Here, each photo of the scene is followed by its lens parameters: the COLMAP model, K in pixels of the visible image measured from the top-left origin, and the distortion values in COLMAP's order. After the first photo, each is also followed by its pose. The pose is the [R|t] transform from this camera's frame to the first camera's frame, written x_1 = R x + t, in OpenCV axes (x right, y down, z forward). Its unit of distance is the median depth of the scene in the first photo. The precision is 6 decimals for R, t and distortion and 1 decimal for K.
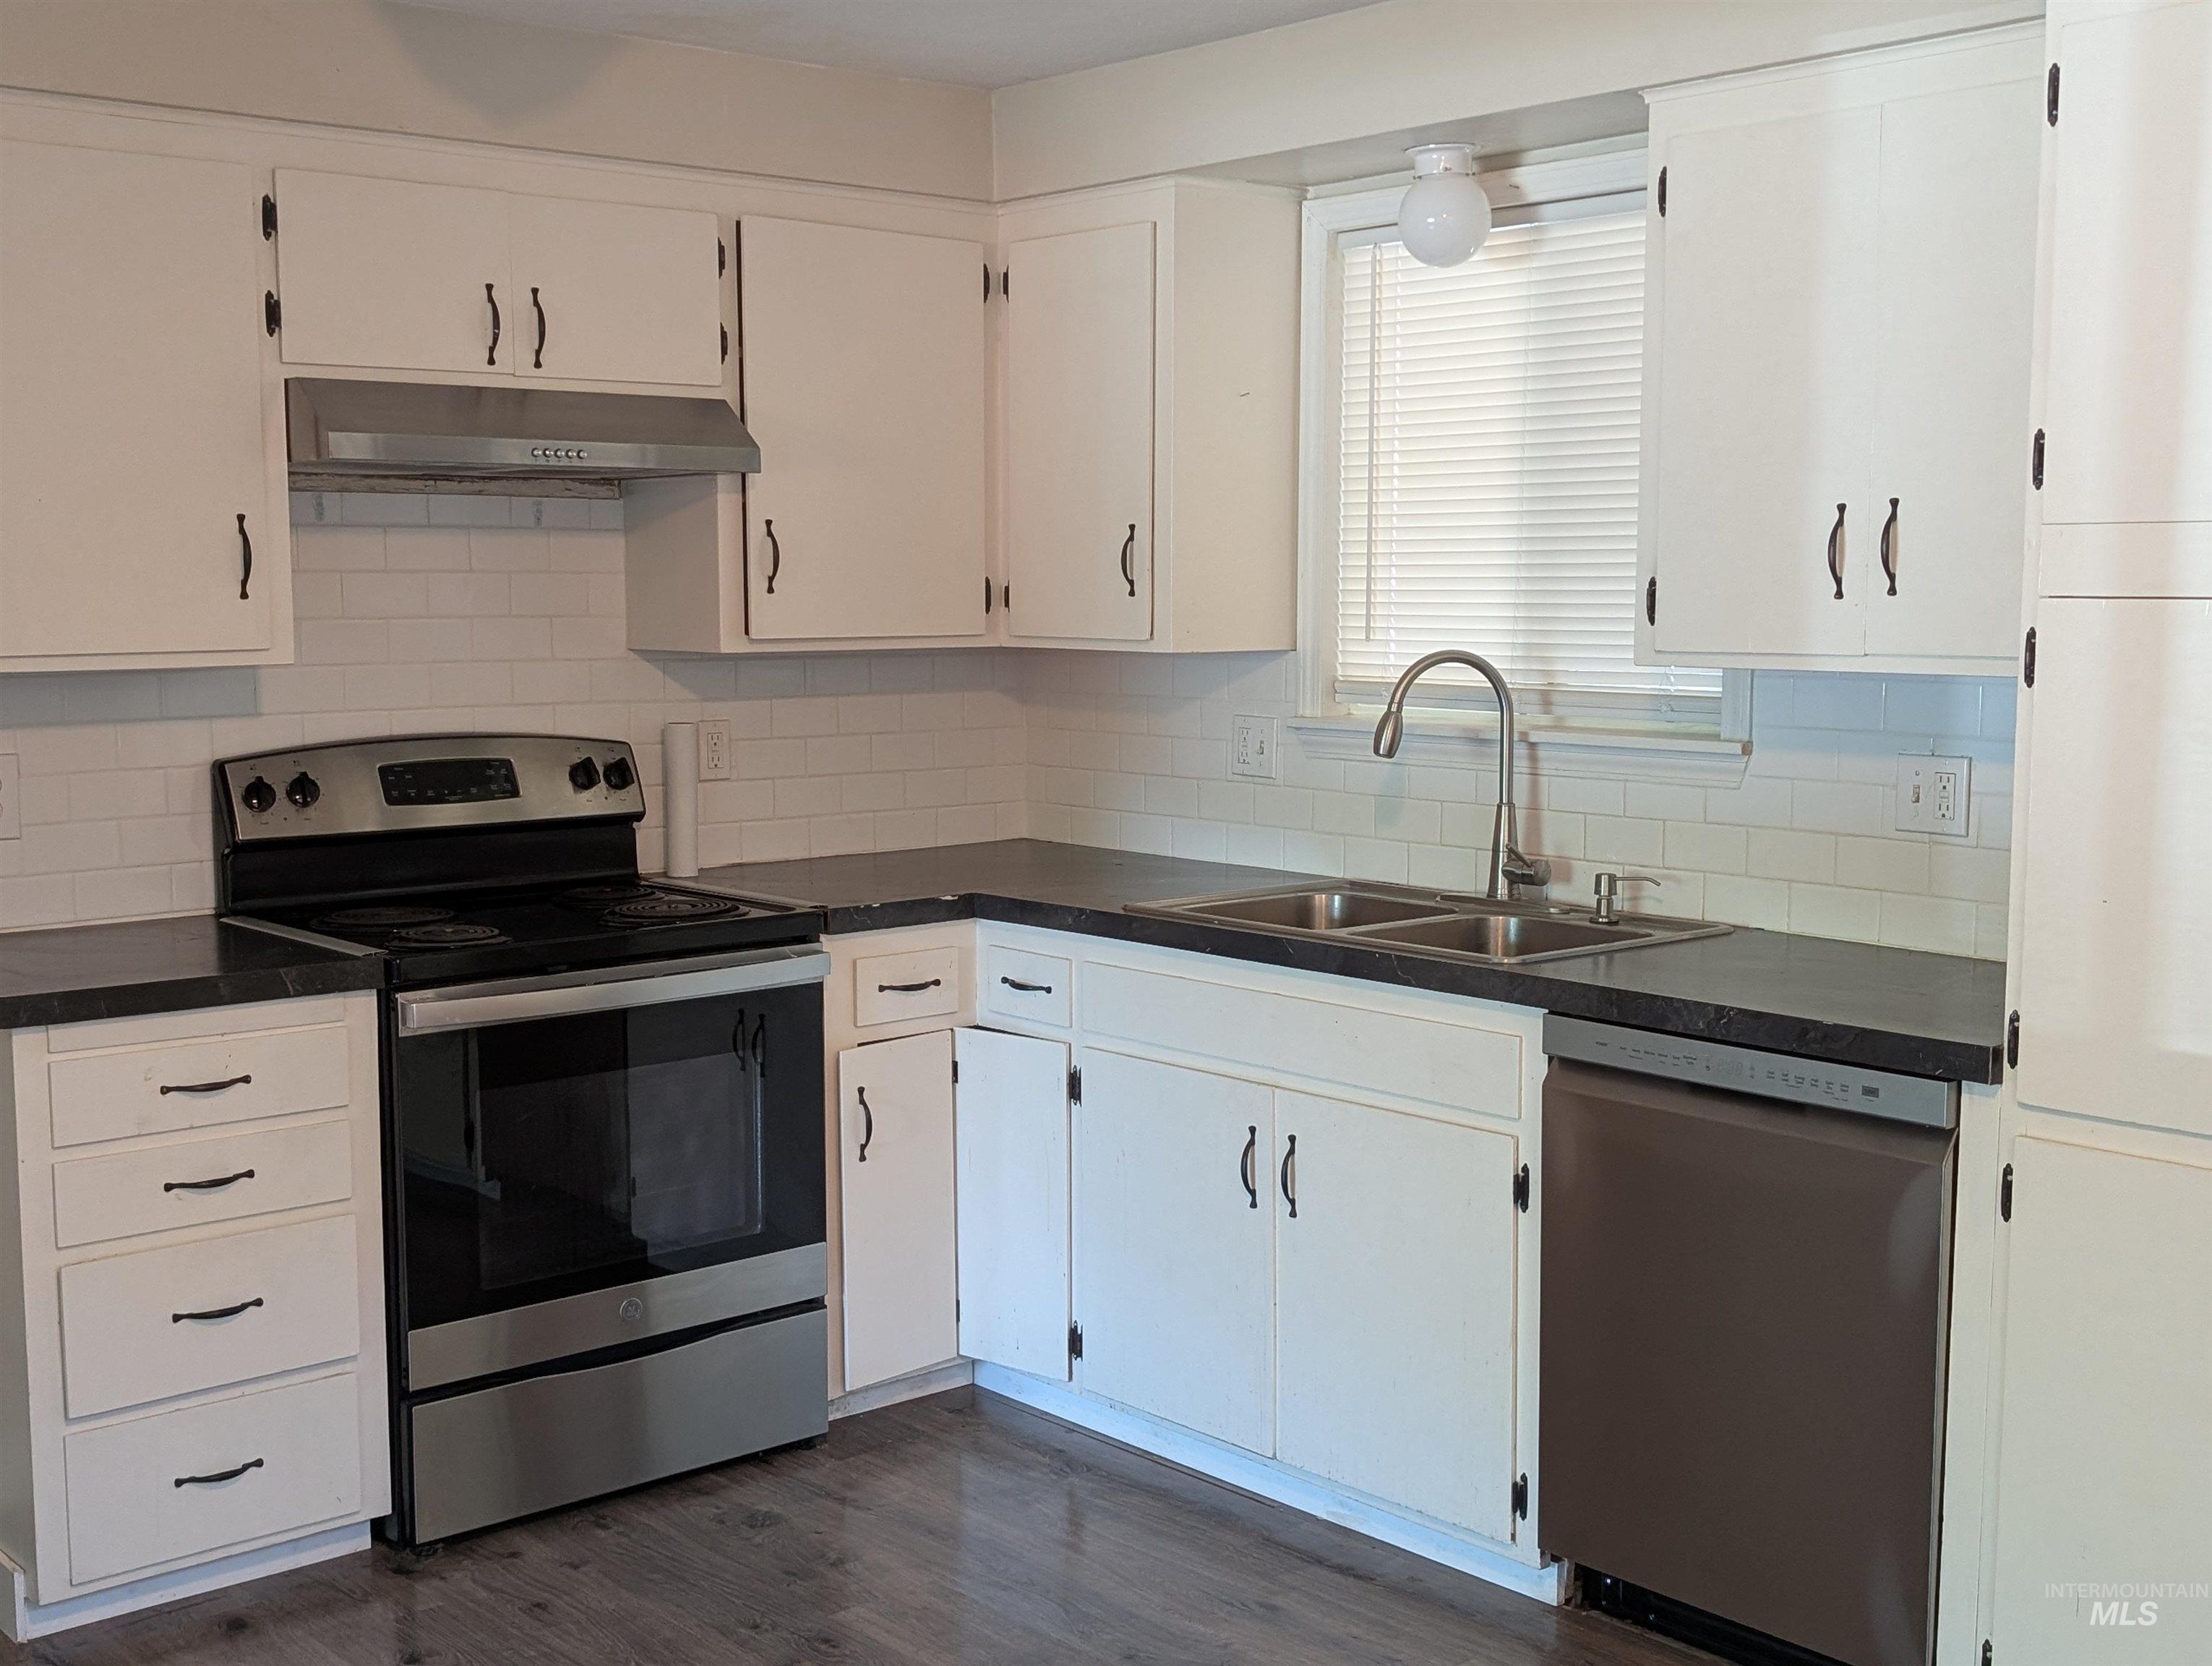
lens RADIAL K [[2484.0, 0, 1103.1], [0, 2484.0, 857.8], [0, 0, 1]] dist [0.116668, -0.399133]
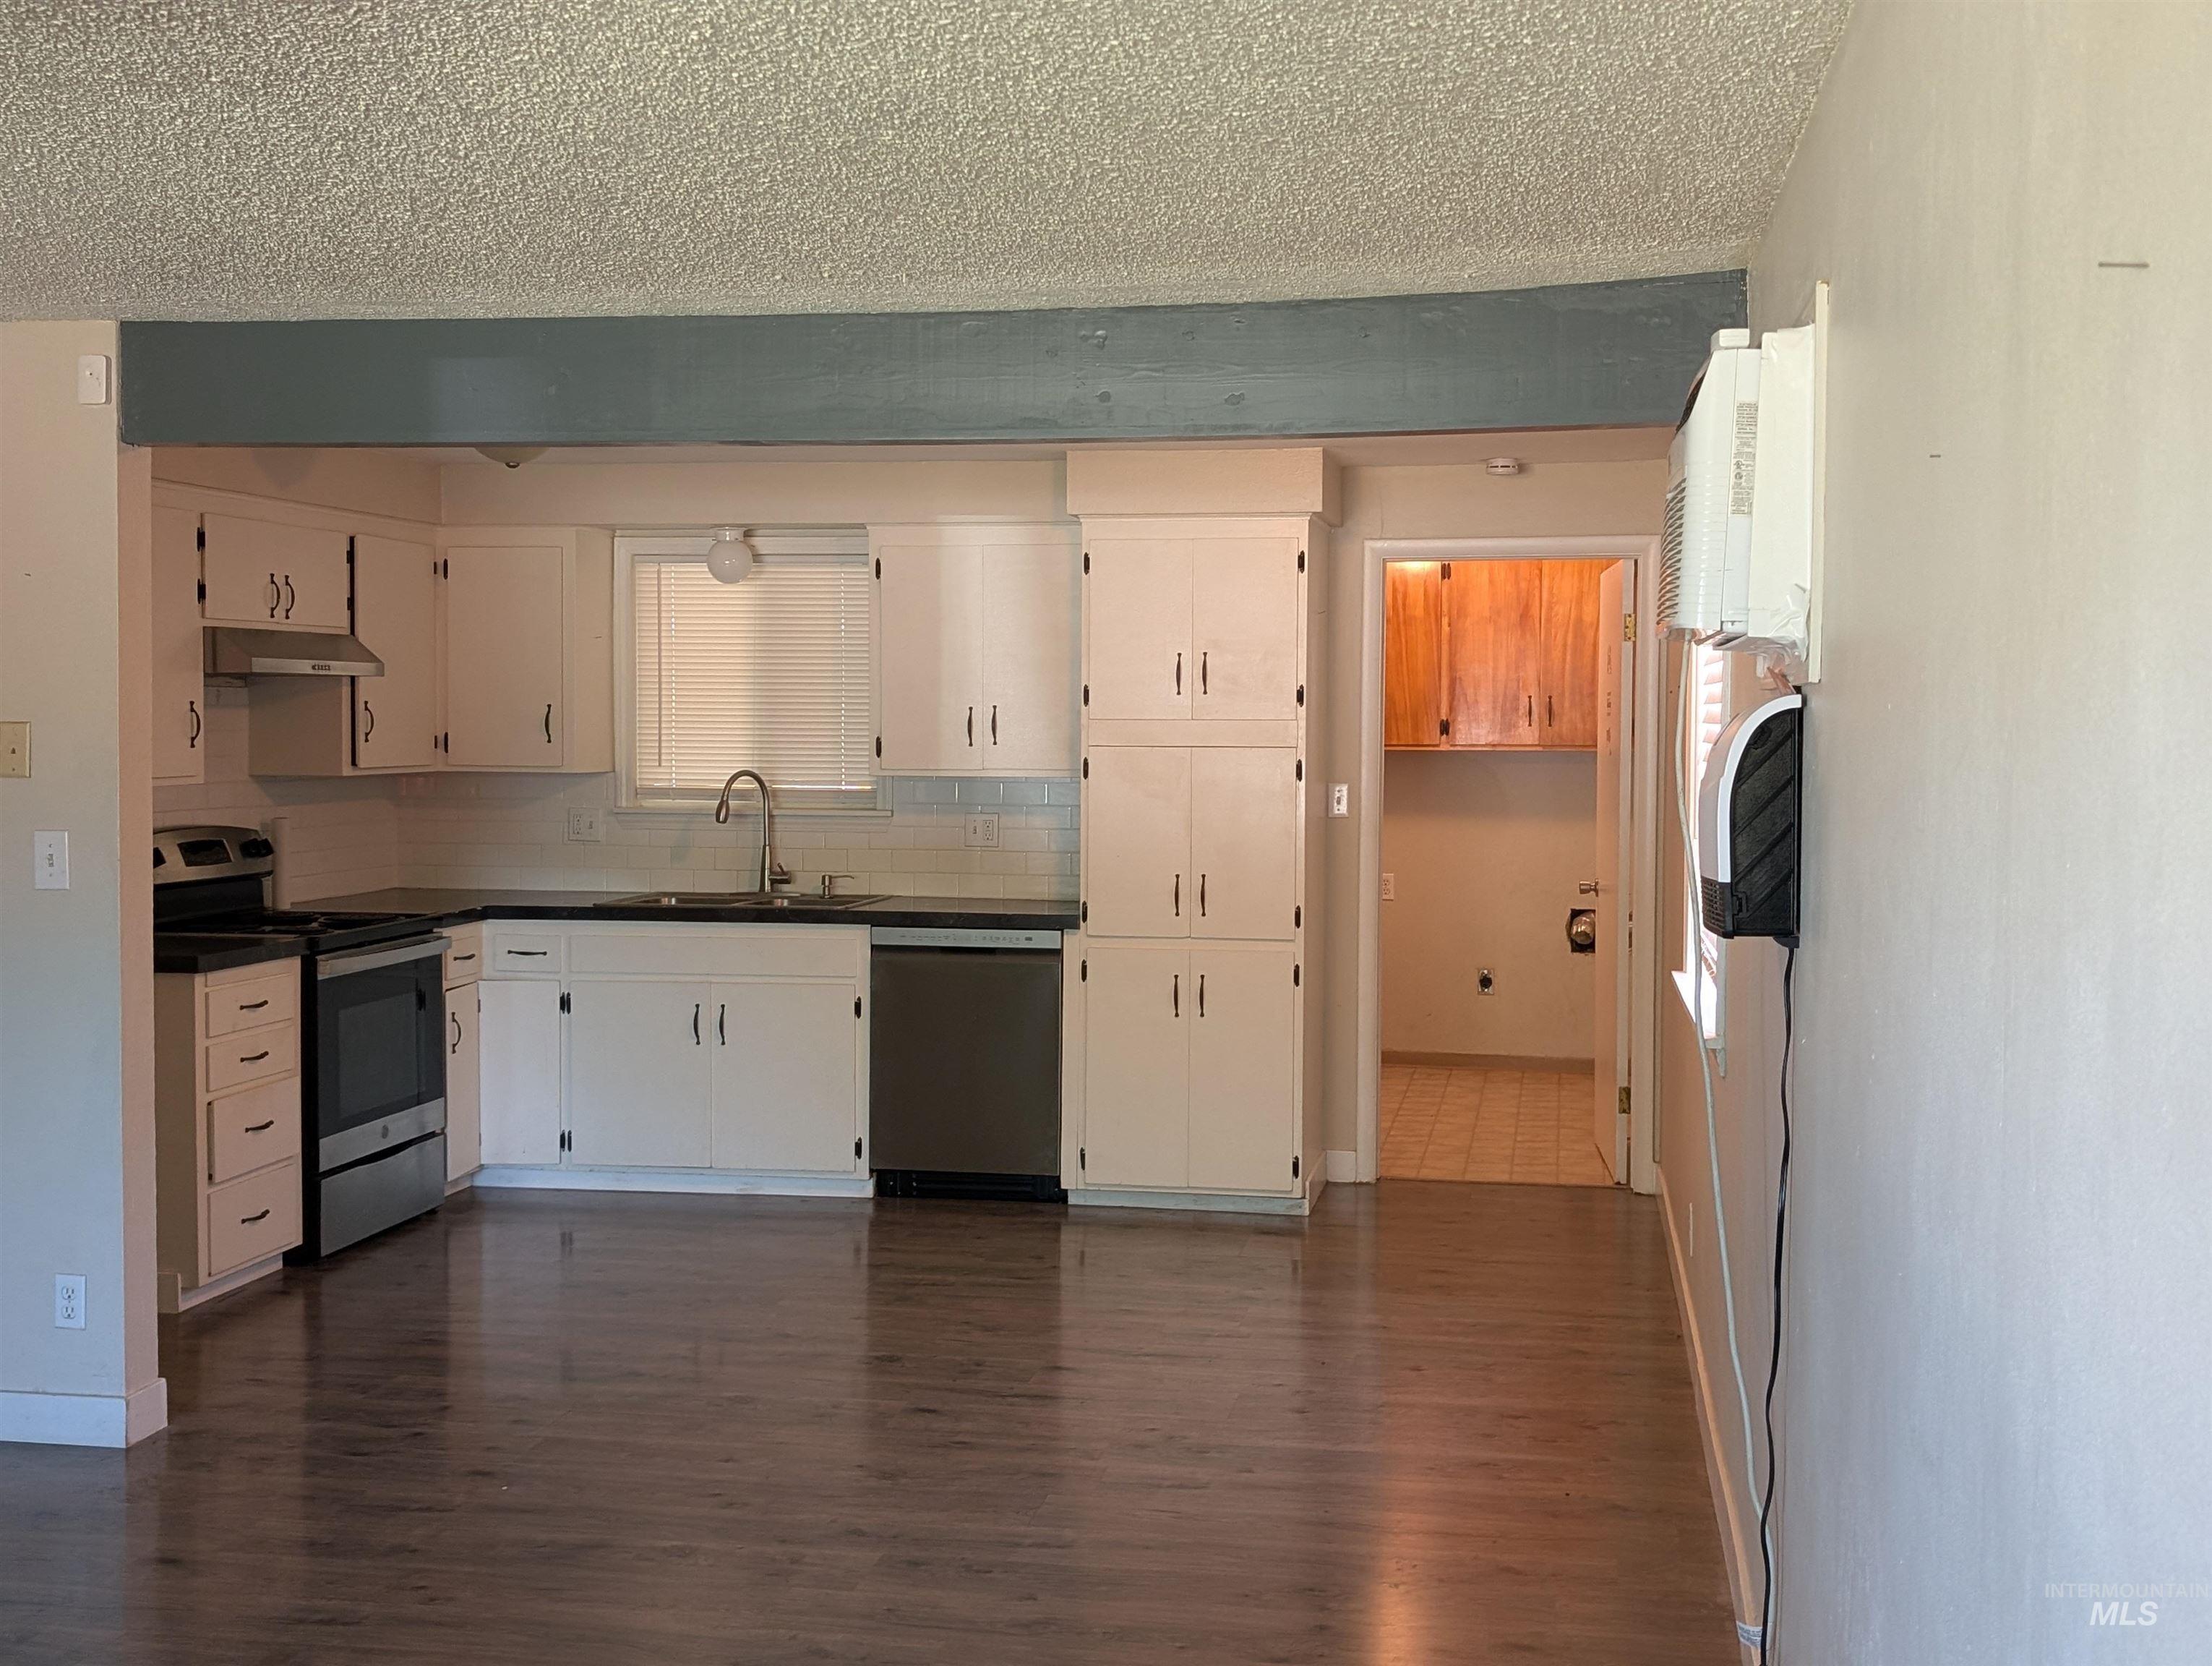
lens RADIAL K [[2373.6, 0, 1199.6], [0, 2373.6, 828.0], [0, 0, 1]] dist [0.069567, -0.264579]
pose [[0.759541, -0.024639, 0.649993, -0.843287], [0.066947, 0.996937, -0.040440, 0.067194], [-0.647005, 0.074232, 0.758864, -0.712978]]
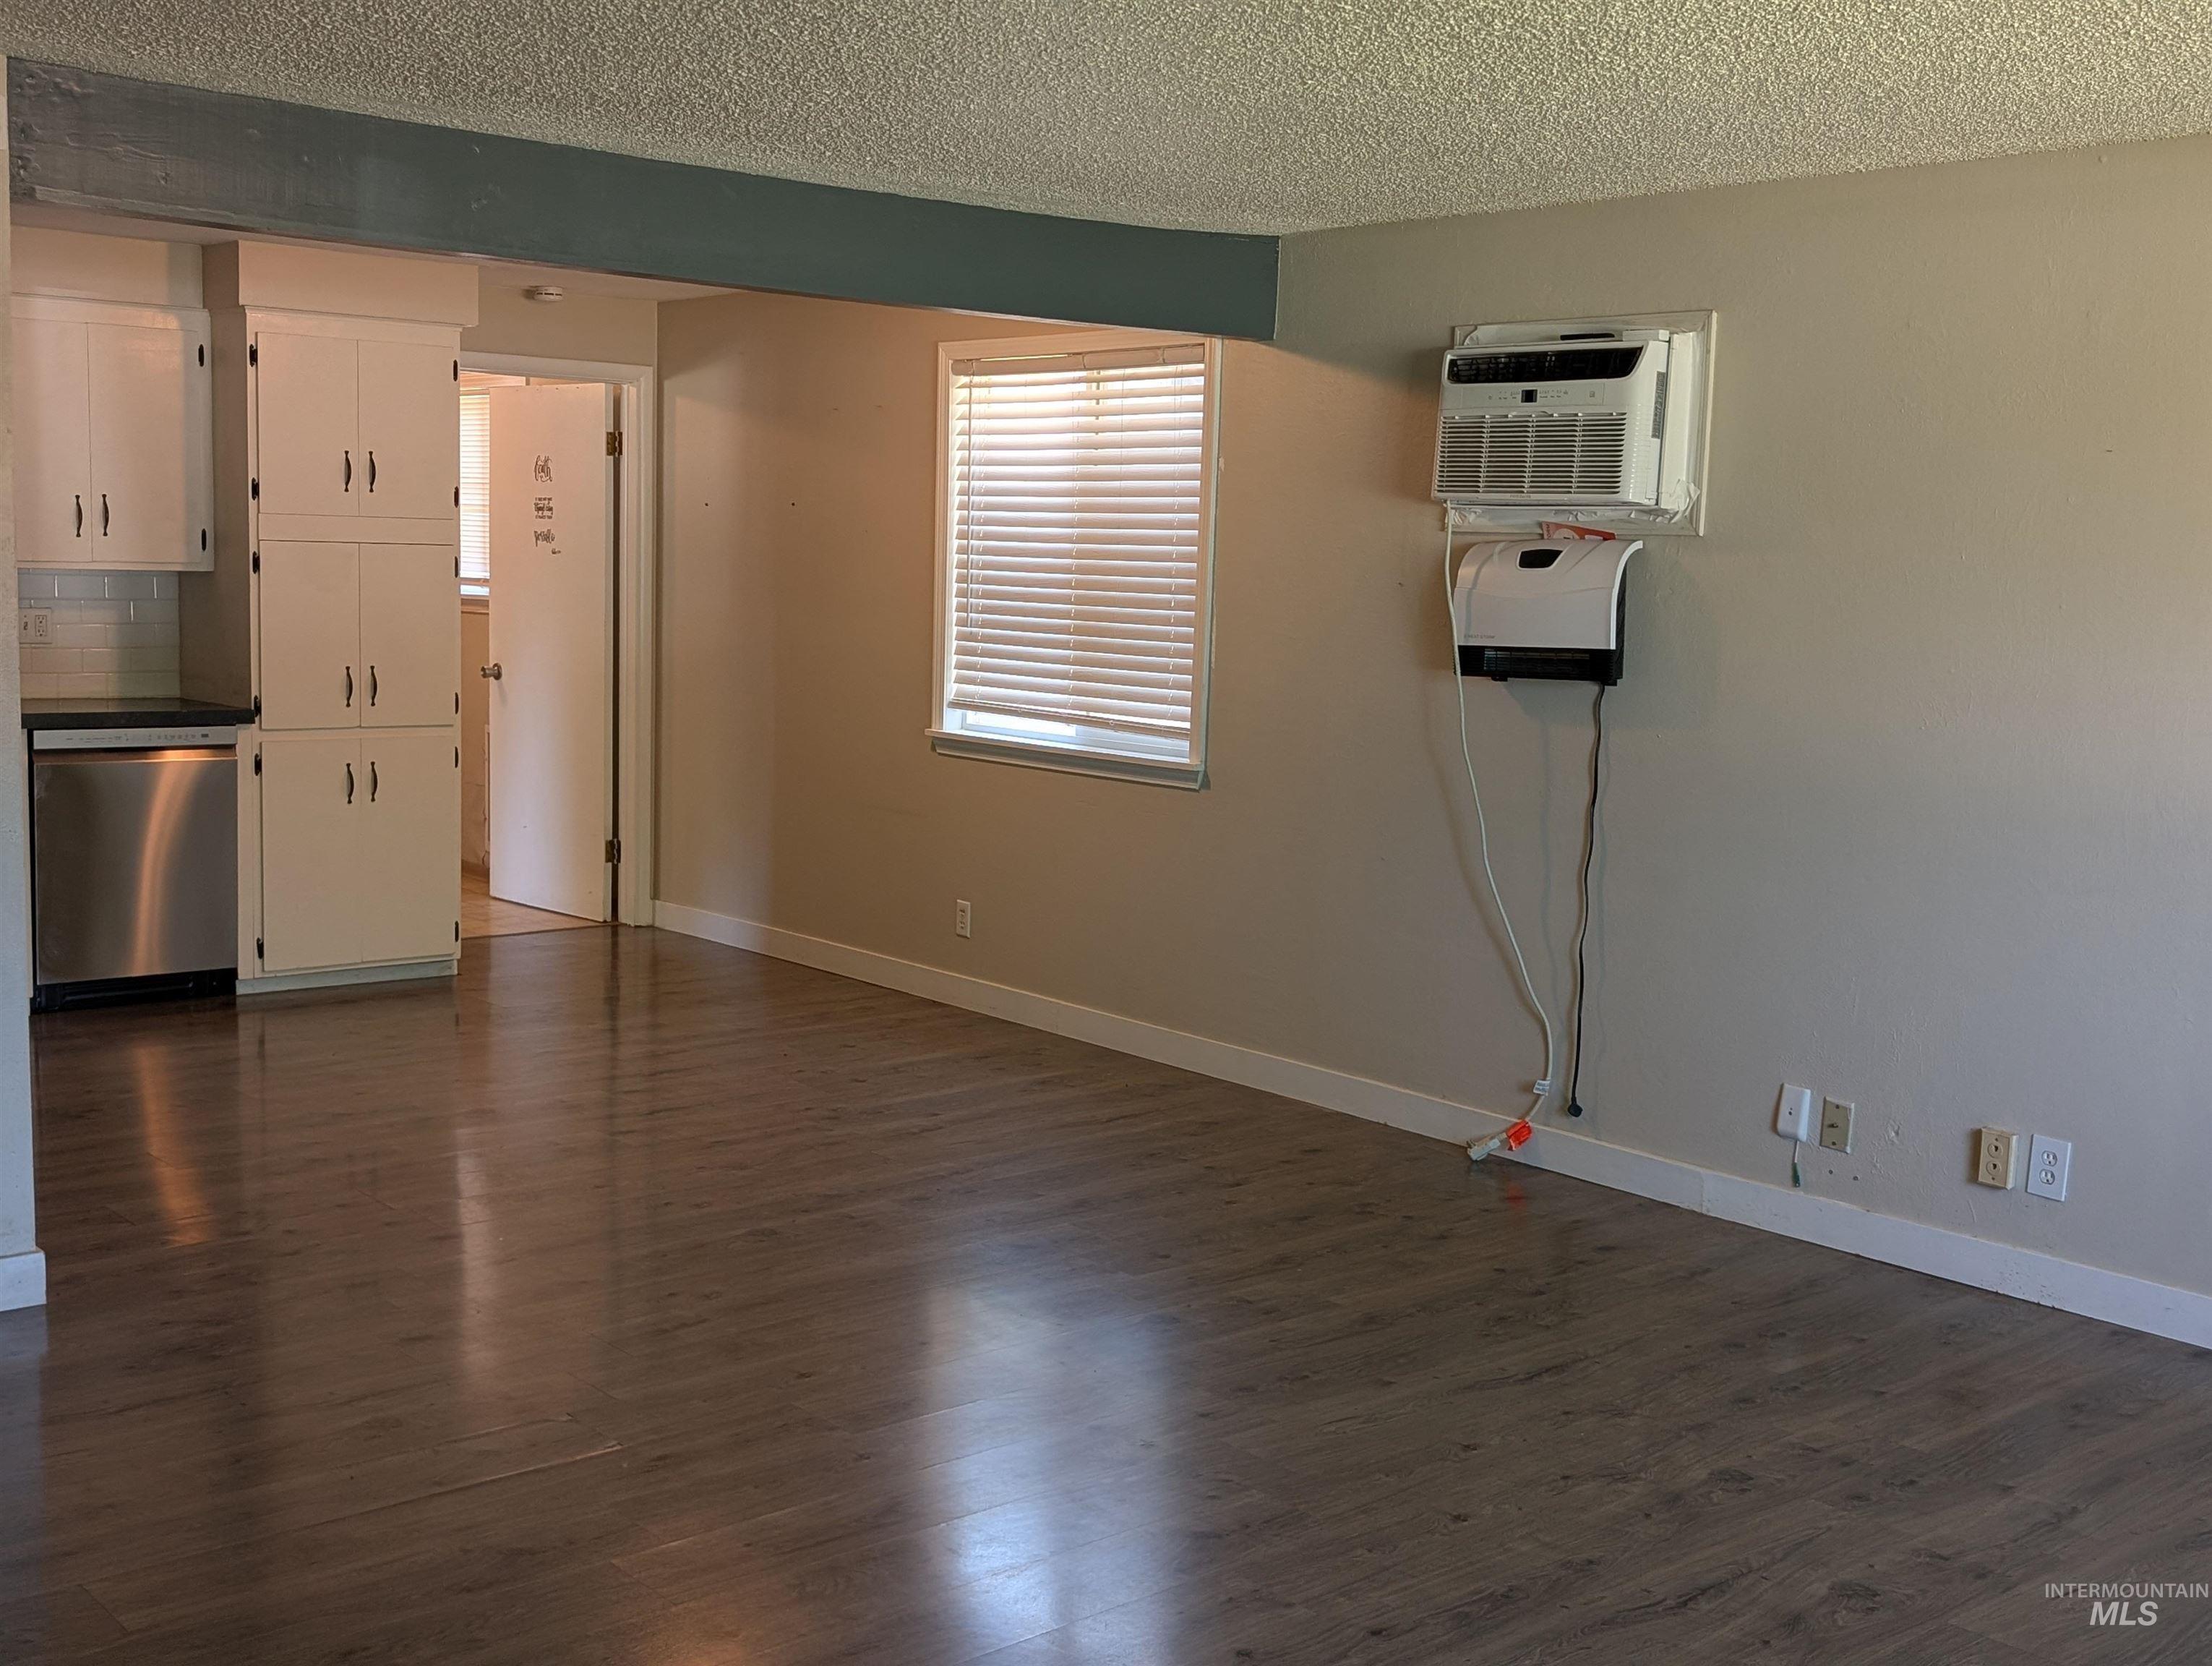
lens RADIAL K [[2376.7, 0, 1087.9], [0, 2376.7, 799.9], [0, 0, 1]] dist [0.101244, -0.309721]
pose [[0.010412, -0.105687, 0.994345, -1.551770], [0.080683, 0.991245, 0.104512, -0.015826], [-0.996685, 0.079138, 0.018848, 0.045448]]
